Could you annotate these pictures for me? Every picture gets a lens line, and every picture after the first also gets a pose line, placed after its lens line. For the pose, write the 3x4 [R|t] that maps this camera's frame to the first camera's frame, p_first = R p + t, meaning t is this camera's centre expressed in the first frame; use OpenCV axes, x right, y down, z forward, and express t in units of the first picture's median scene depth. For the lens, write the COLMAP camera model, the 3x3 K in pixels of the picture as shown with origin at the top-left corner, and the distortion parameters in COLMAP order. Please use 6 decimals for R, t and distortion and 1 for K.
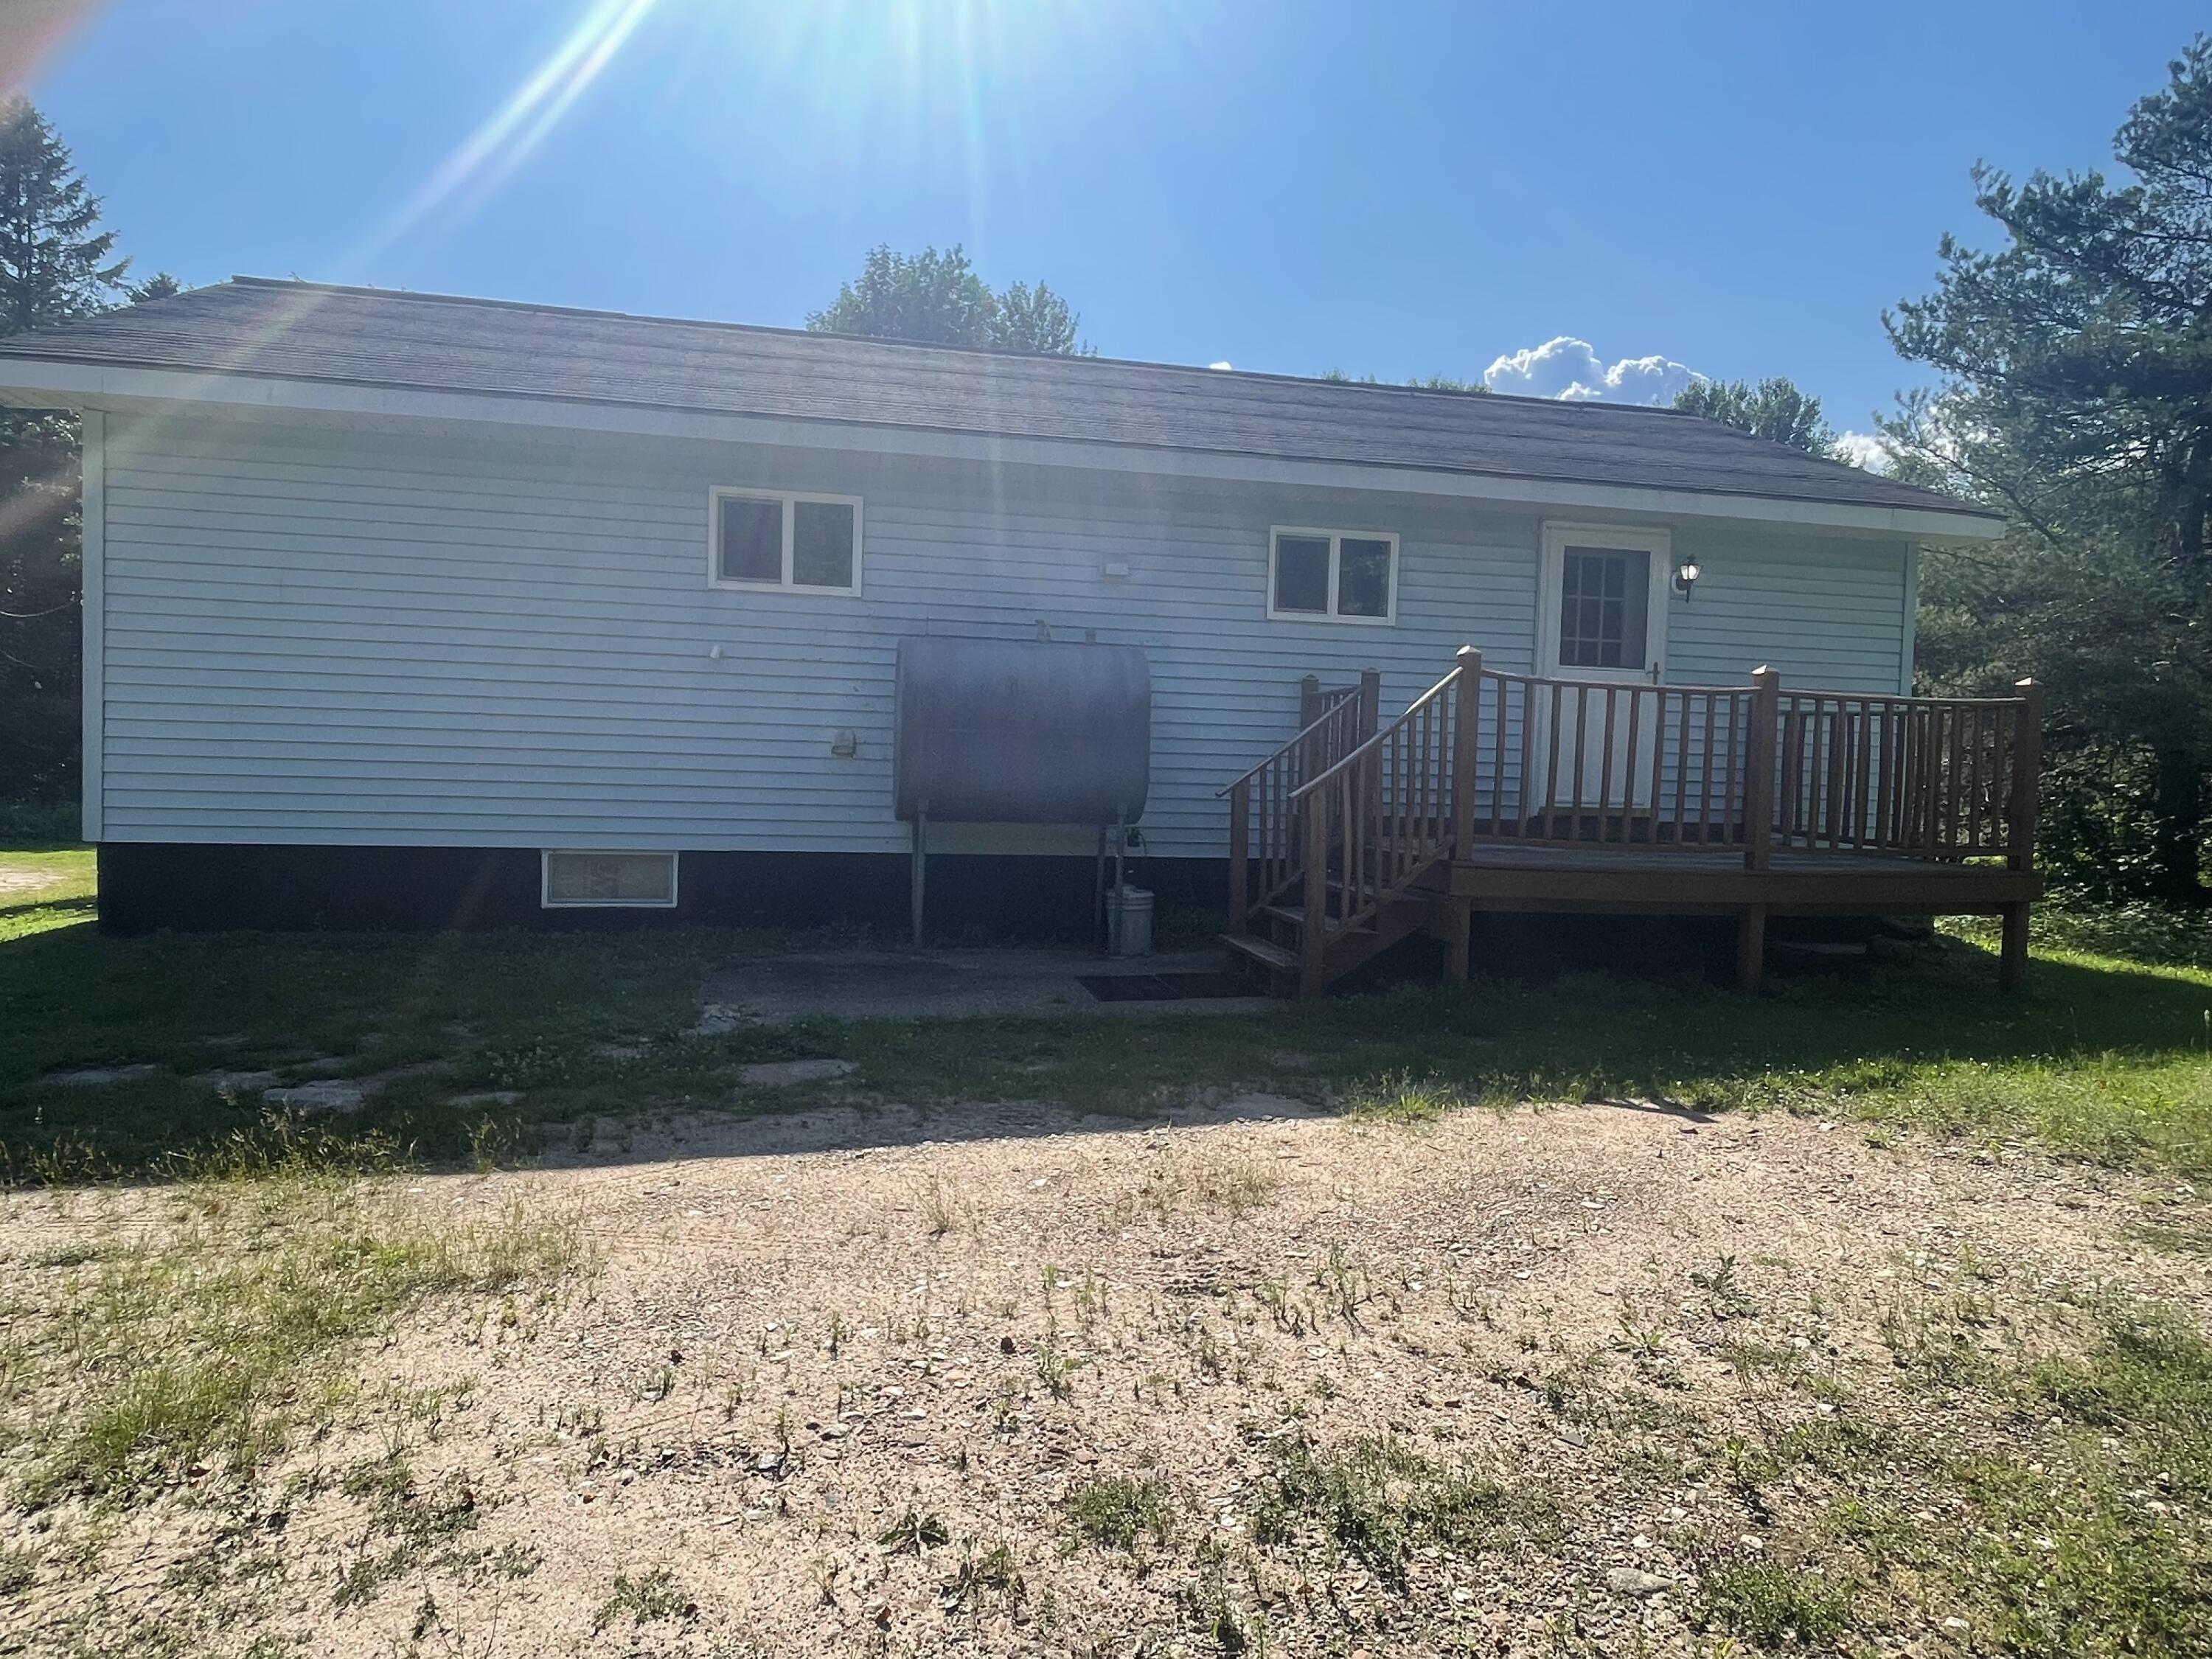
lens RADIAL K [[1366.4, 0, 1115.4], [0, 1366.4, 827.2], [0, 0, 1]] dist [0.008980, 0.001346]
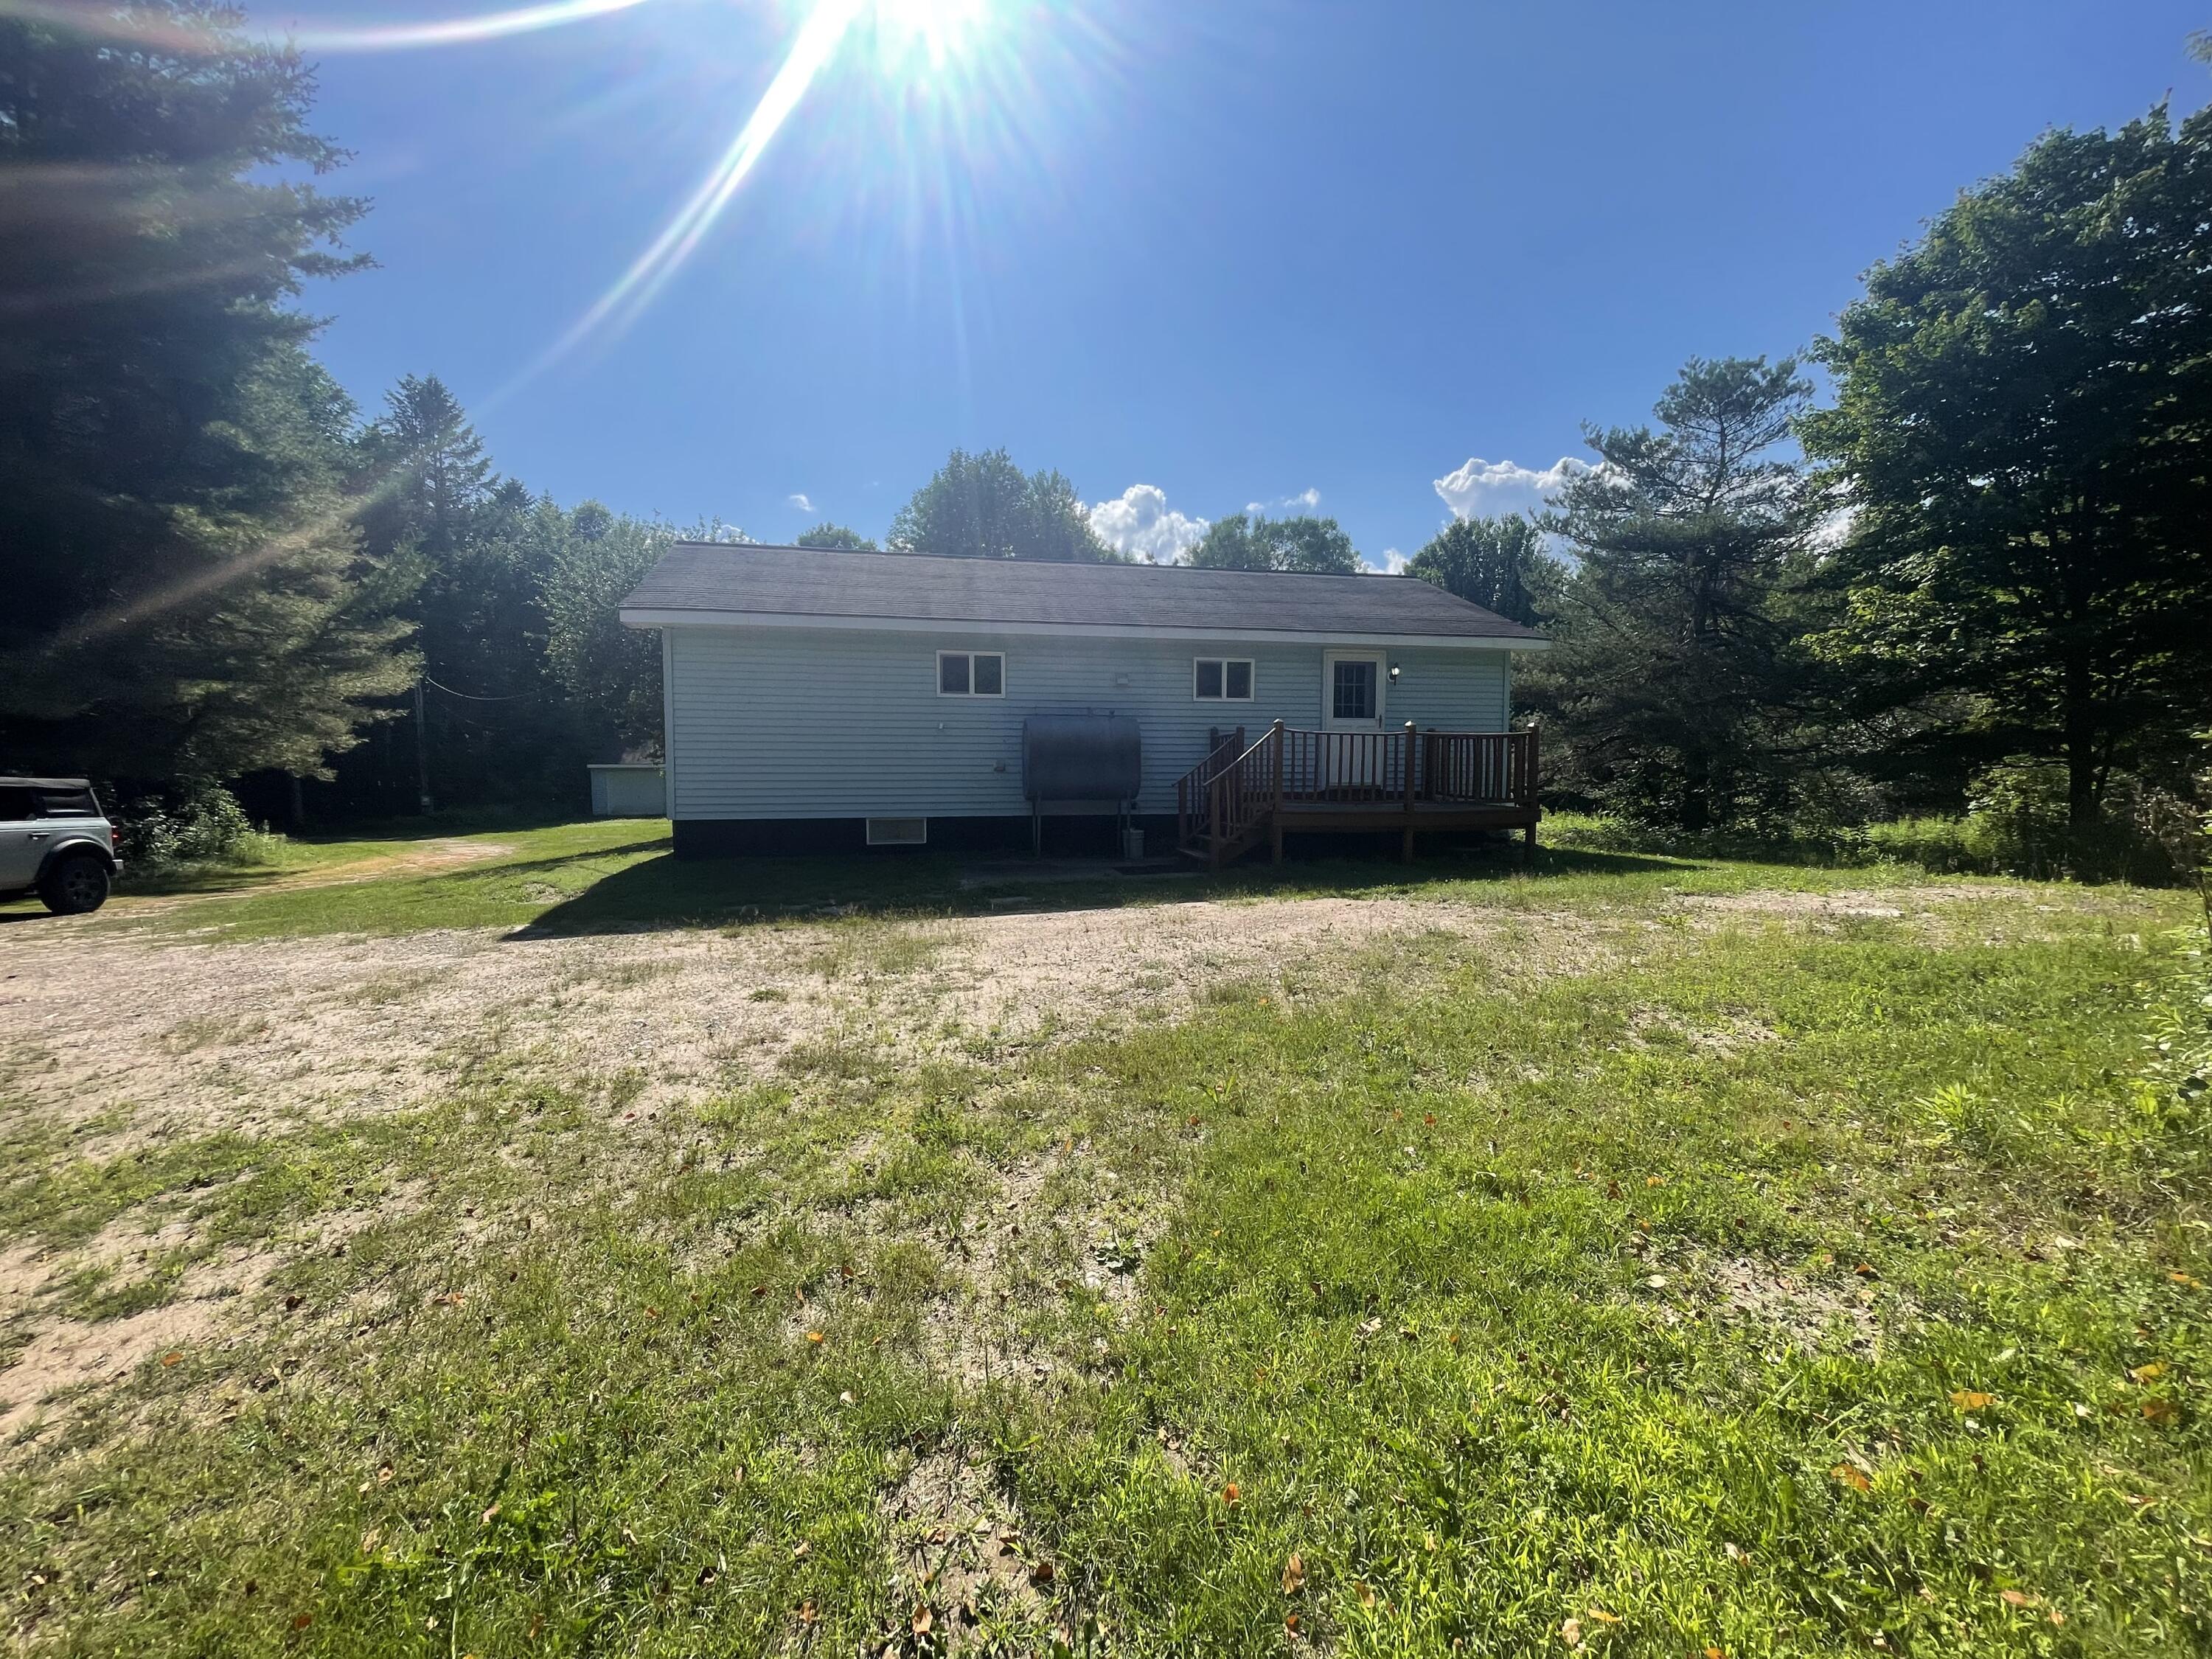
lens RADIAL K [[885.0, 0, 1088.8], [0, 885.0, 822.3], [0, 0, 1]] dist [0.000739, -0.001509]
pose [[0.999434, -0.027353, -0.019607, -0.028987], [0.027773, 0.999383, 0.021502, 0.001681], [0.019007, -0.022034, 0.999577, -0.378282]]
